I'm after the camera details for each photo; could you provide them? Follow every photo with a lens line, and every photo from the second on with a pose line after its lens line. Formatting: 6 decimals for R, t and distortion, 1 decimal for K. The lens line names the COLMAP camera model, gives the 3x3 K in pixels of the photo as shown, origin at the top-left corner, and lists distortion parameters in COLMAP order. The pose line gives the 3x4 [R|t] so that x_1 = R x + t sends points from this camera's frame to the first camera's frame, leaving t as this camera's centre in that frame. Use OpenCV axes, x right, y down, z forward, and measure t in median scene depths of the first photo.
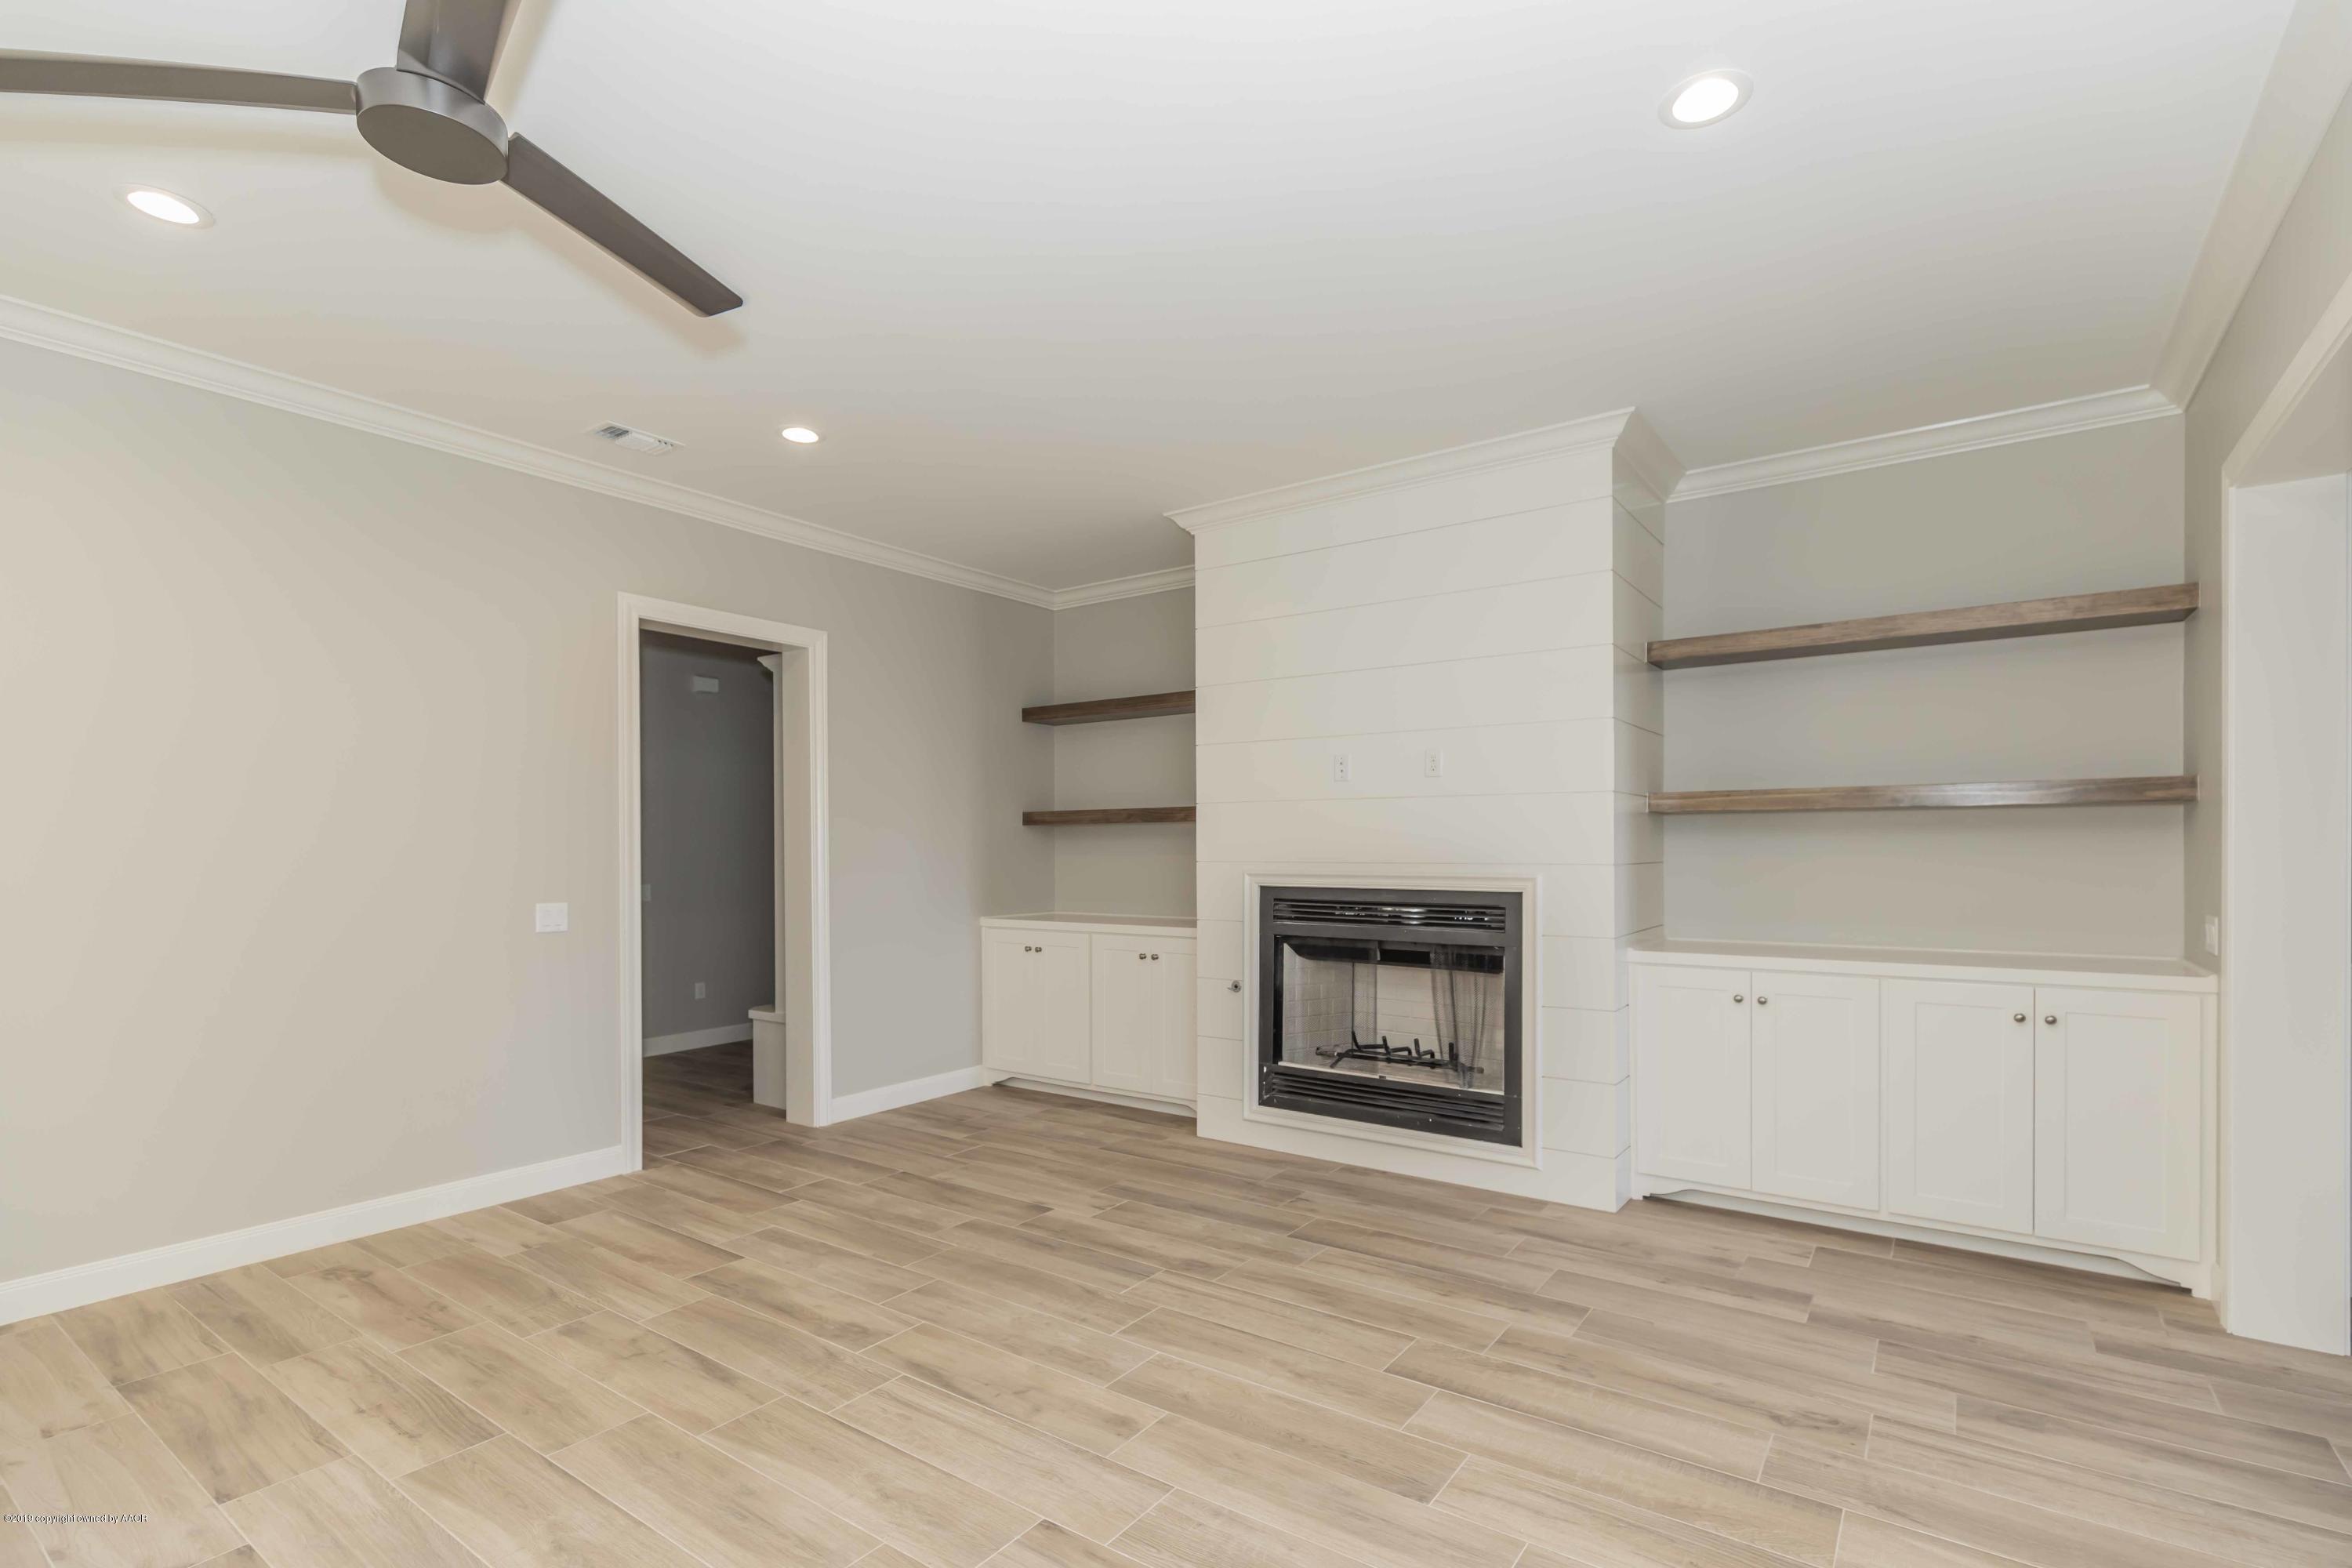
lens RADIAL K [[1064.7, 0, 1176.0], [0, 1064.7, 784.0], [0, 0, 1]] dist [0.006703, 0.000124]
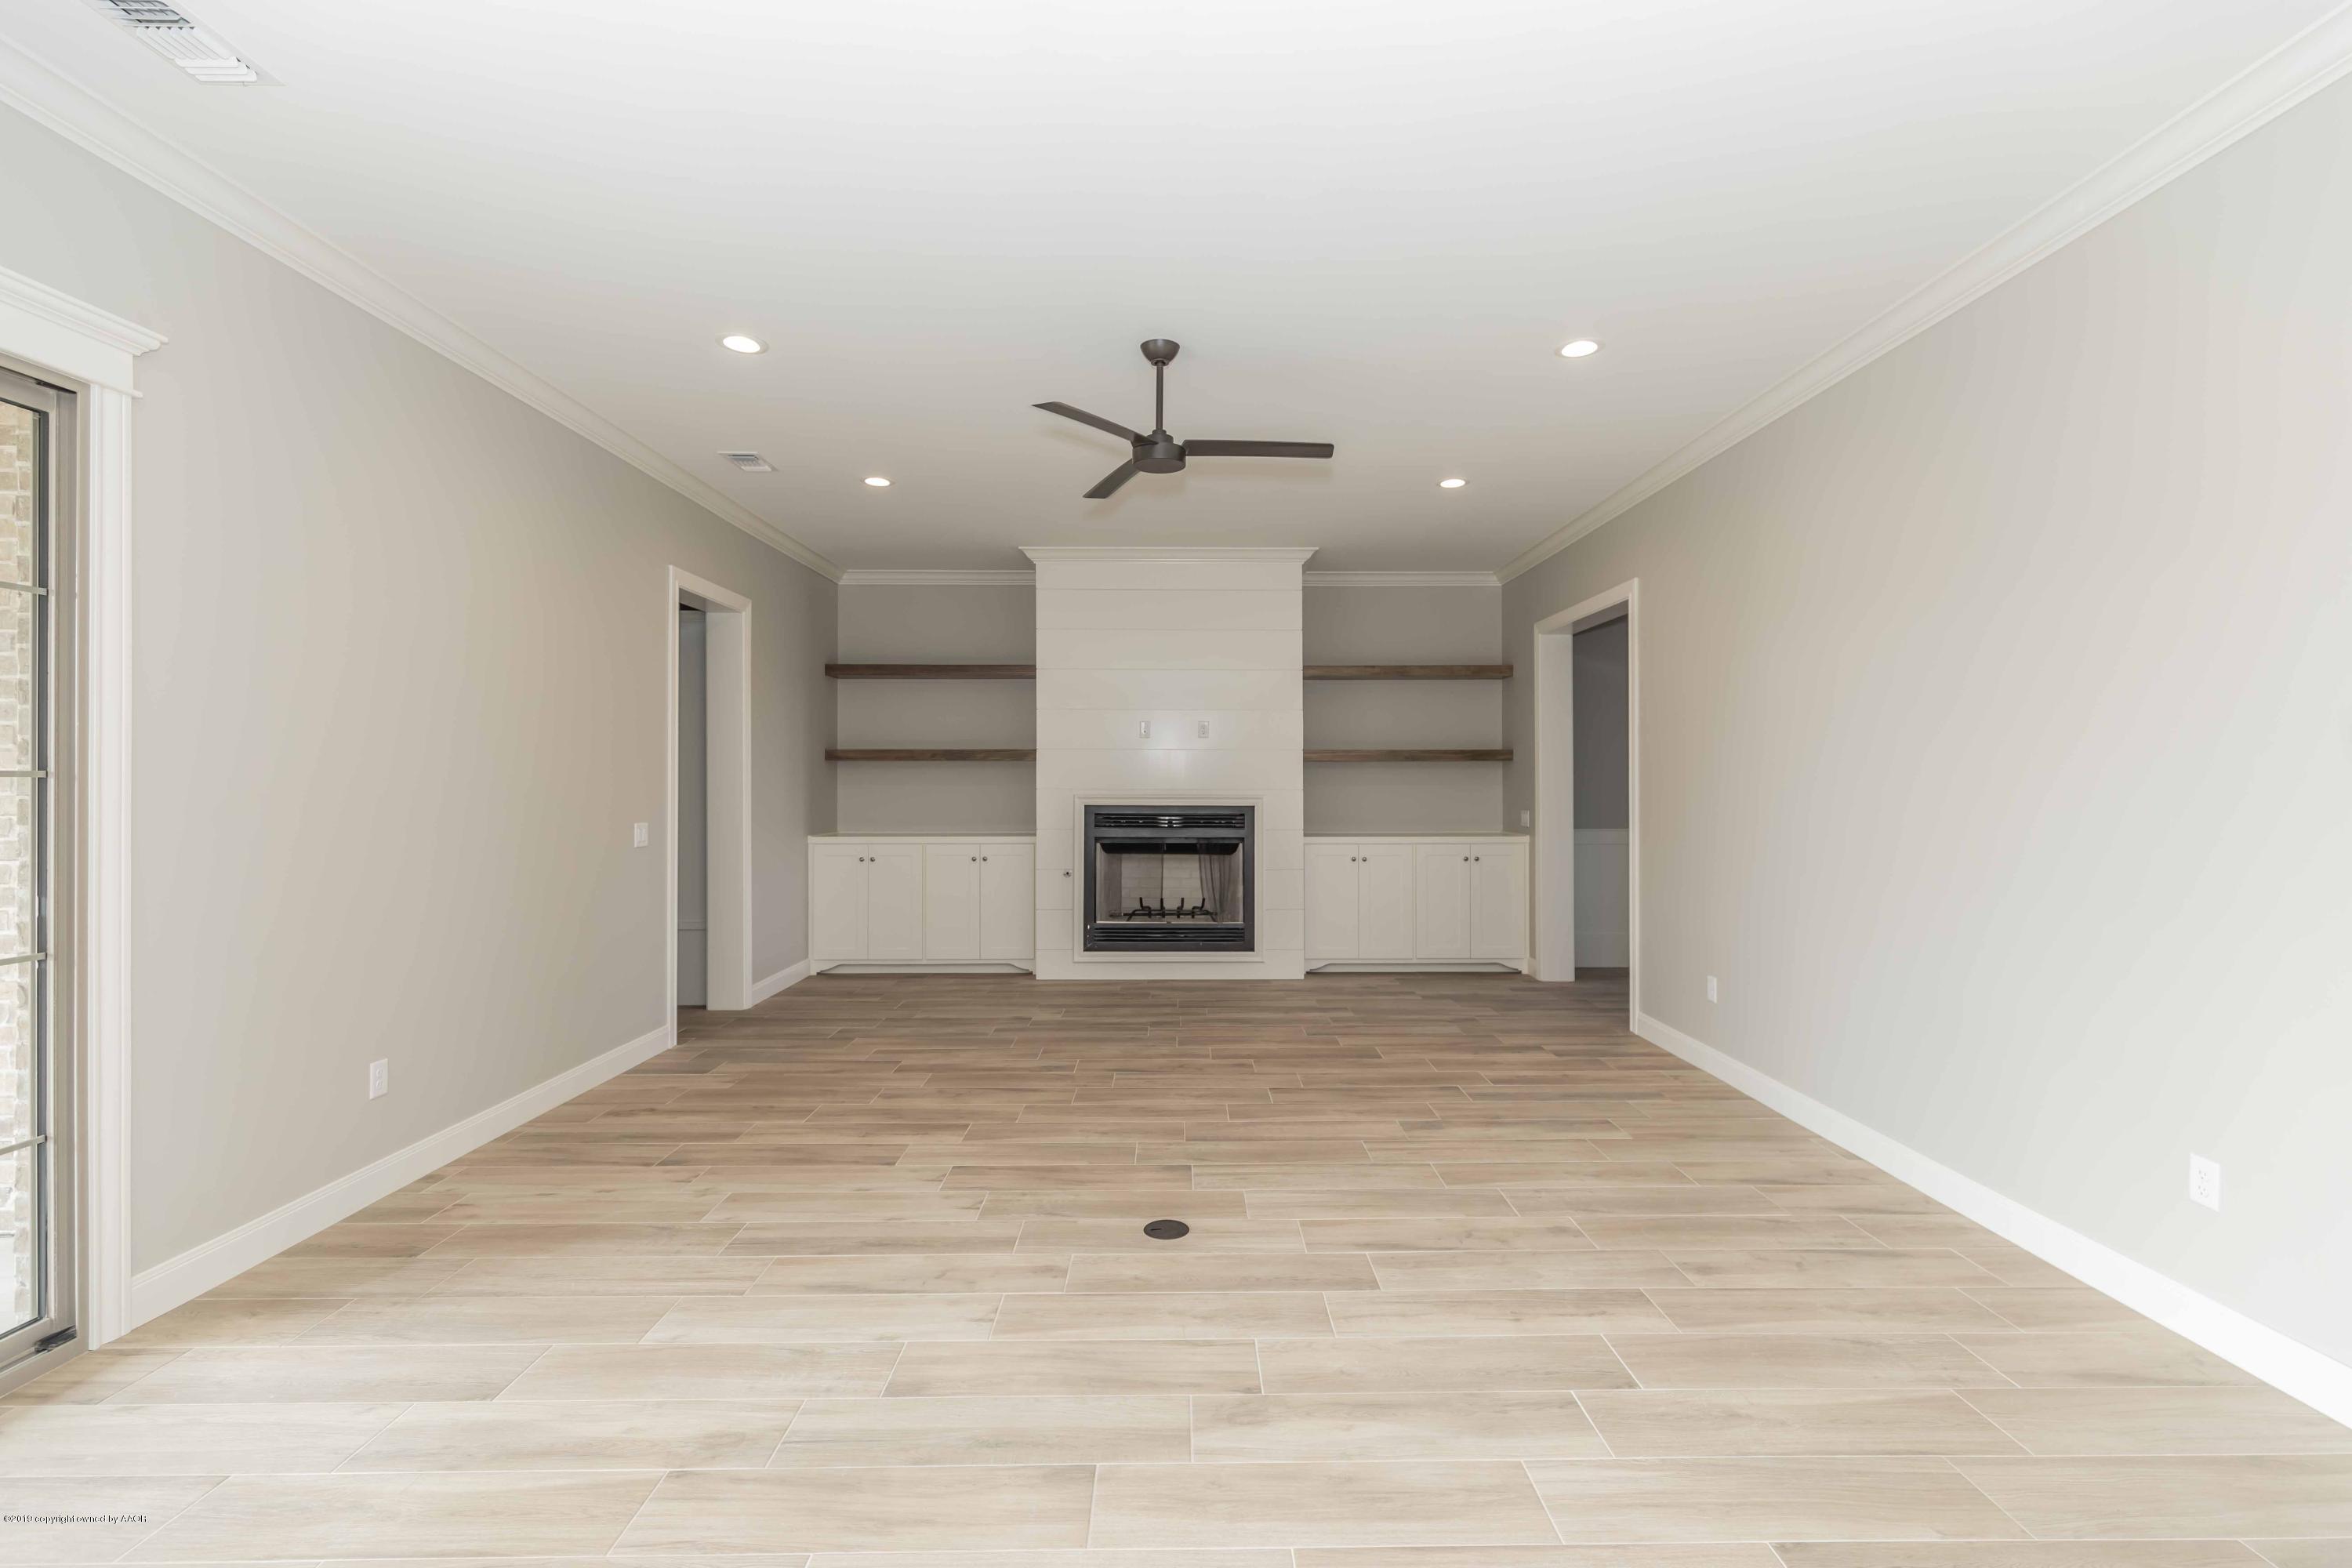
lens RADIAL K [[1064.7, 0, 1176.0], [0, 1064.7, 784.0], [0, 0, 1]] dist [0.006703, 0.000124]
pose [[0.799710, 0.001659, 0.600385, -0.781195], [-0.035912, 0.998338, 0.045077, -0.004563], [-0.599312, -0.057609, 0.798440, -0.276722]]
